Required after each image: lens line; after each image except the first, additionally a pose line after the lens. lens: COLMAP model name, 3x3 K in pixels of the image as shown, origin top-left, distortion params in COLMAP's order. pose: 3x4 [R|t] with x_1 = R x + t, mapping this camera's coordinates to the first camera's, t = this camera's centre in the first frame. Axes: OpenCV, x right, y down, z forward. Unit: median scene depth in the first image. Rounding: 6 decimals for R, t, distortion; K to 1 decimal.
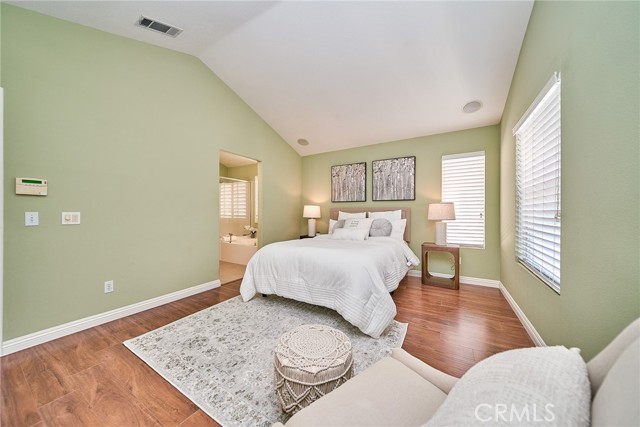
lens RADIAL K [[219.7, 0, 320.0], [0, 219.7, 213.5], [0, 0, 1]] dist [-0.000205, -0.000015]
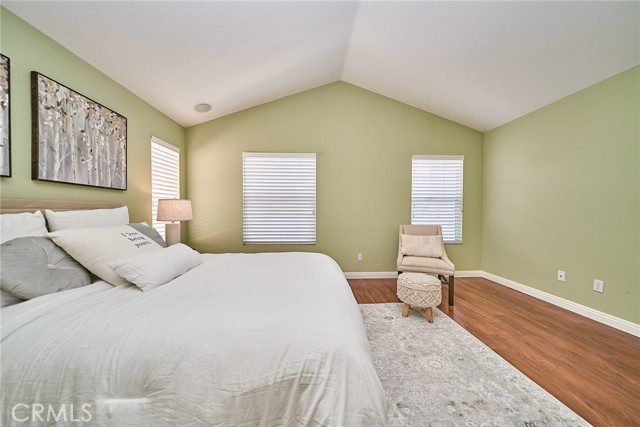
lens RADIAL K [[219.7, 0, 320.0], [0, 219.7, 213.5], [0, 0, 1]] dist [-0.000205, -0.000015]
pose [[-0.560710, -0.007512, 0.827978, -0.367485], [0.007091, 0.999879, 0.013874, -0.003344], [-0.827982, 0.013650, -0.560588, 0.899363]]
